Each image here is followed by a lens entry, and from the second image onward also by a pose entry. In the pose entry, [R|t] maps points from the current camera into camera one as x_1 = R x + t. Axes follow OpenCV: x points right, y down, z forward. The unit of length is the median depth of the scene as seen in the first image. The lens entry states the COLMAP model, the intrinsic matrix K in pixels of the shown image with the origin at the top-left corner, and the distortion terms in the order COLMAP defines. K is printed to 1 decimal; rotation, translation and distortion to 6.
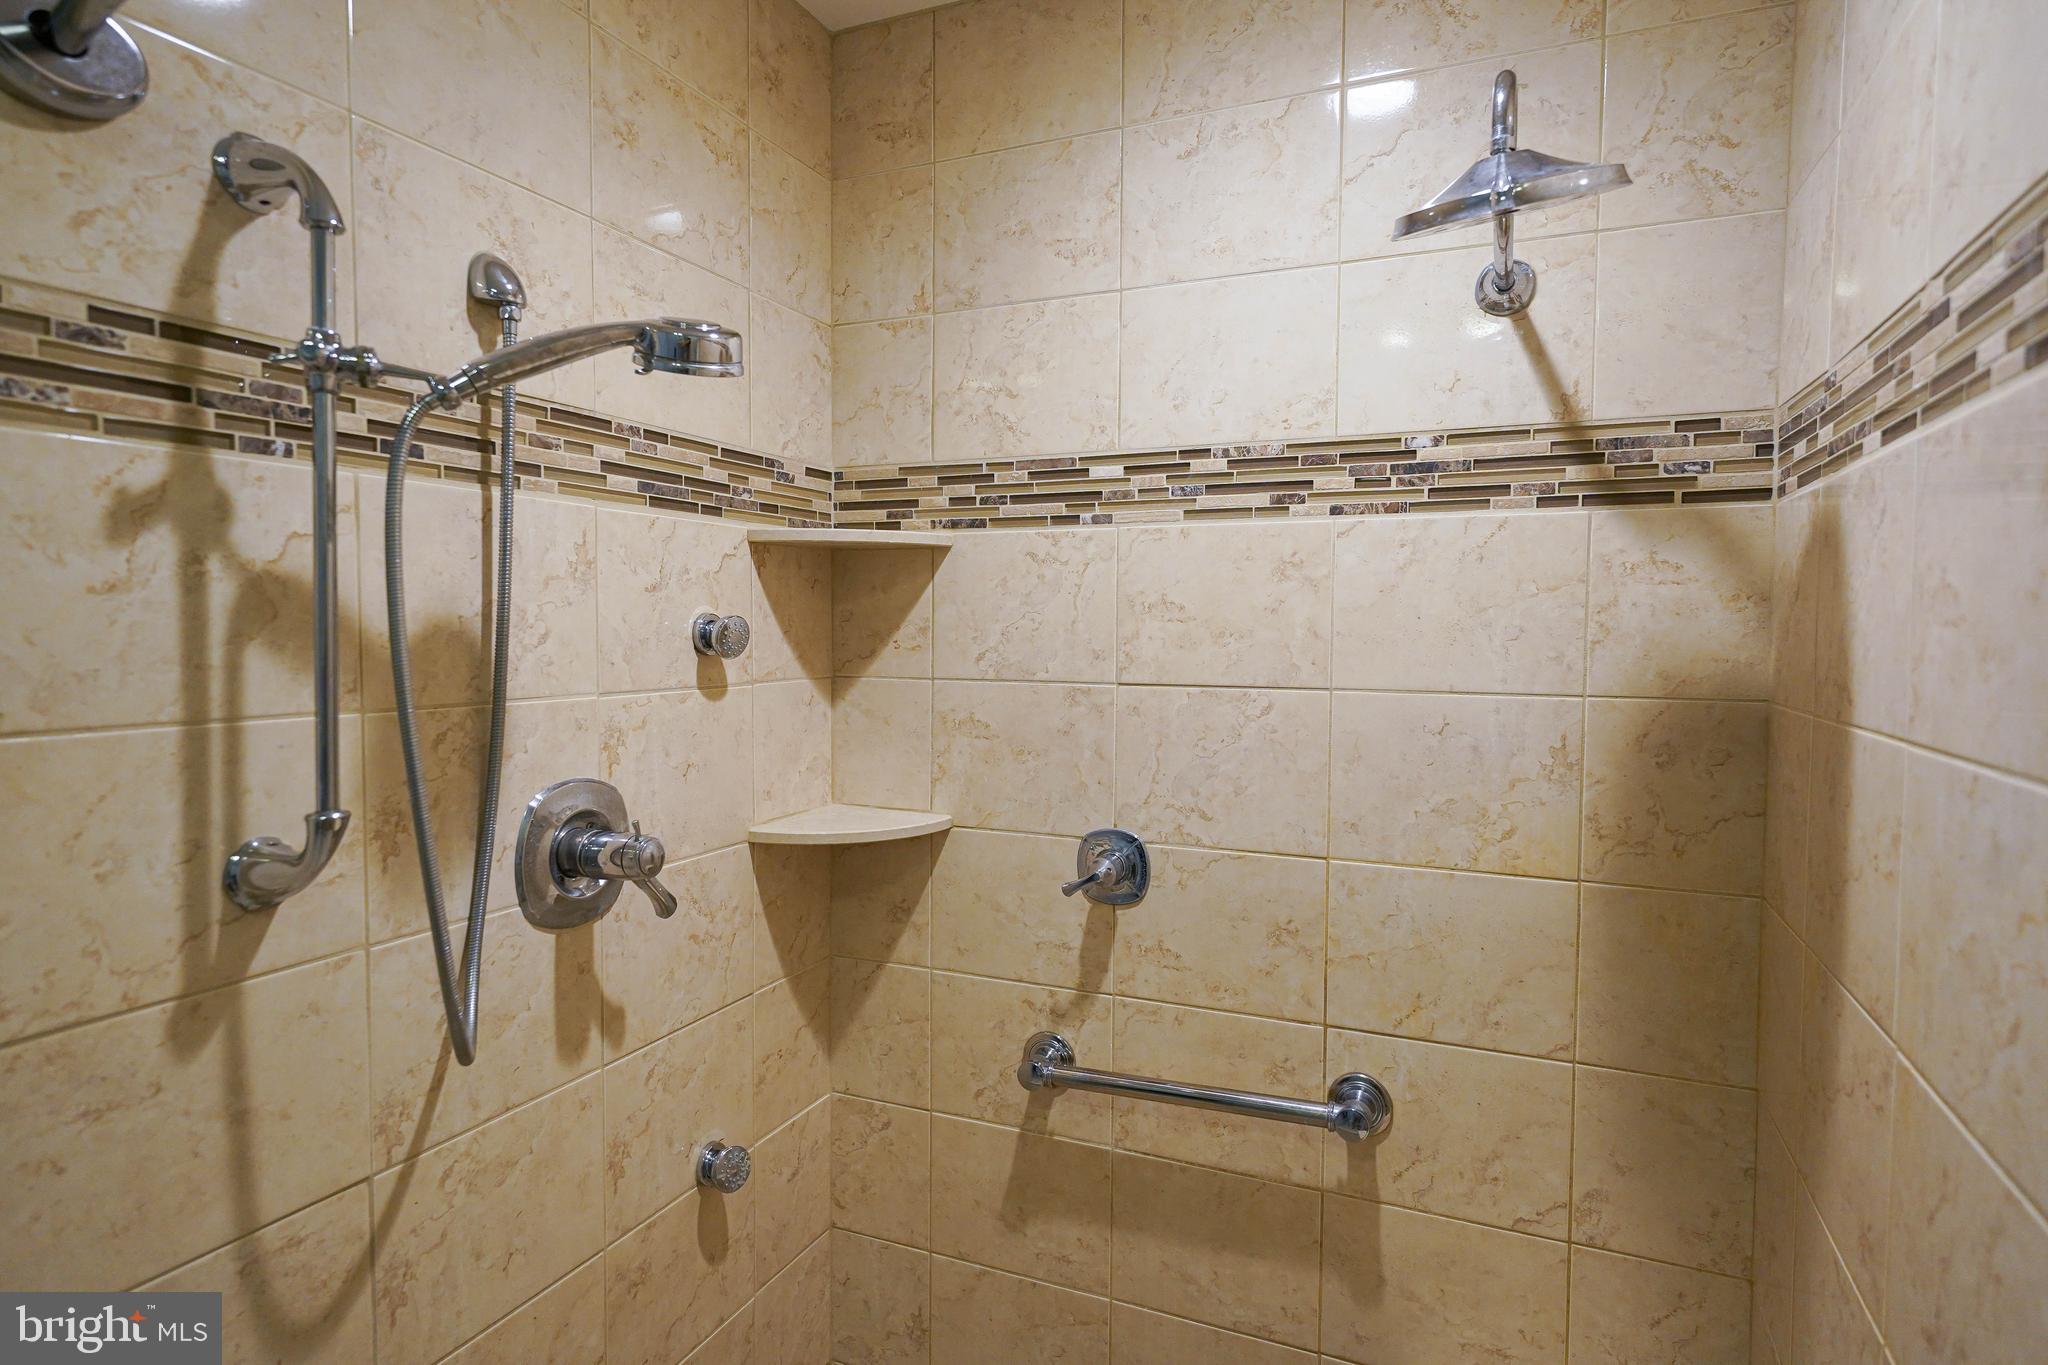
lens RADIAL K [[1111.7, 0, 1025.1], [0, 1111.7, 674.2], [0, 0, 1]] dist [-0.002154, 0.000503]
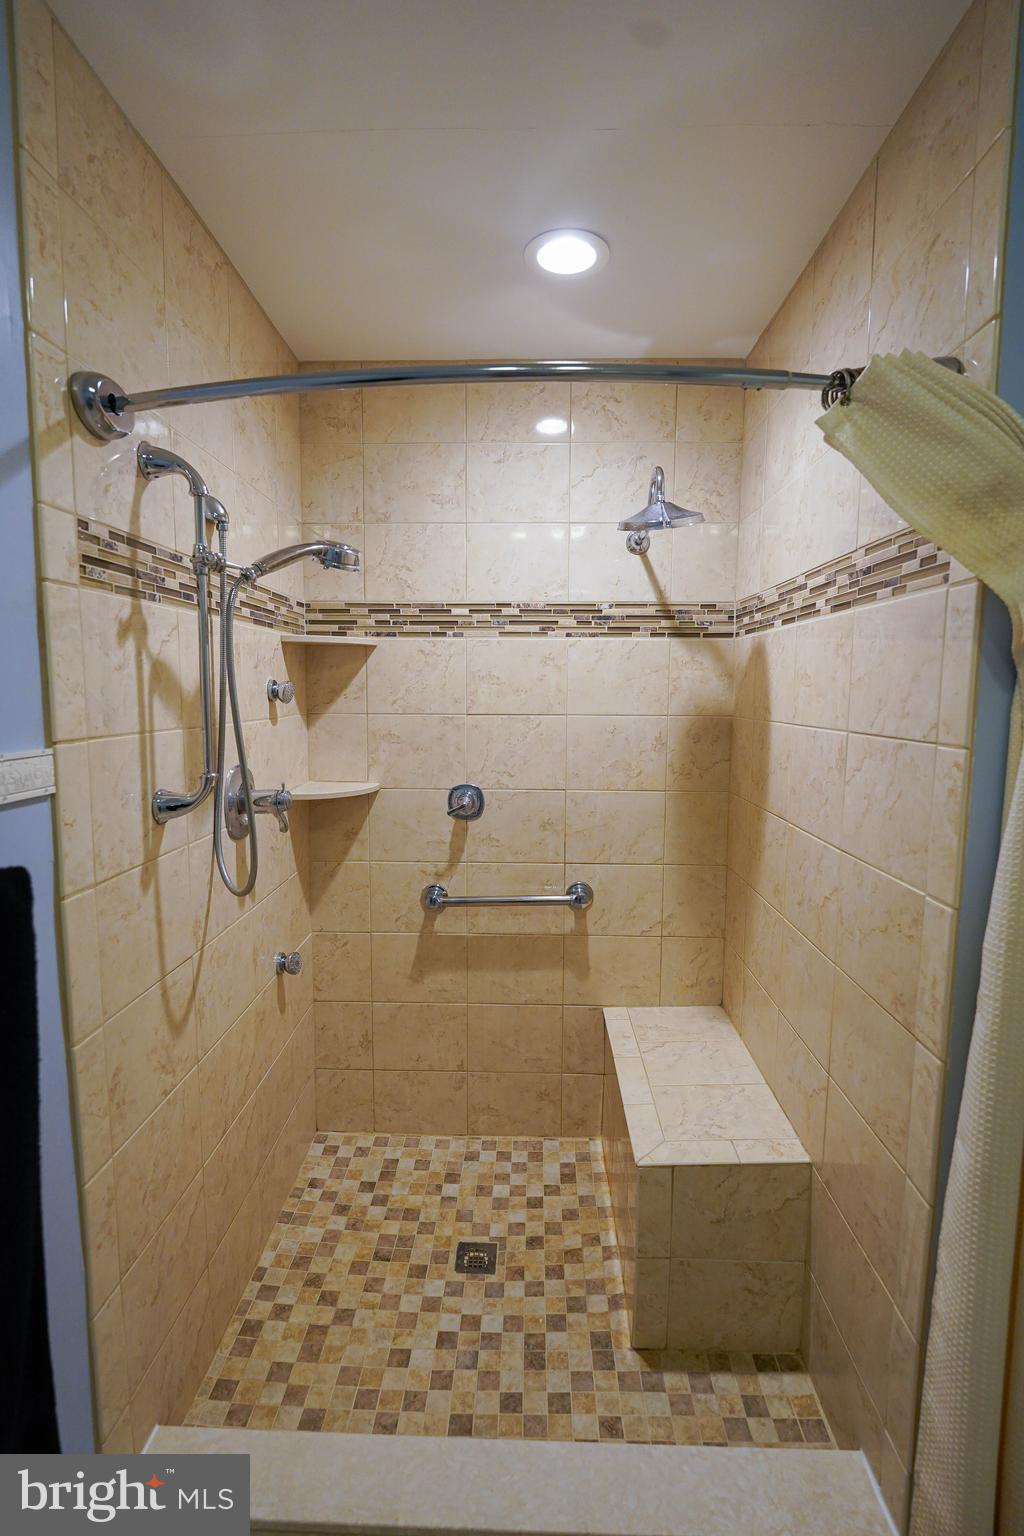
lens RADIAL K [[715.0, 0, 515.9], [0, 715.0, 765.9], [0, 0, 1]] dist [-0.016205, -0.001681]
pose [[0.924380, -0.040895, 0.379276, -0.374668], [0.015735, 0.997479, 0.069201, 0.014905], [-0.381149, -0.058000, 0.922692, -0.304182]]
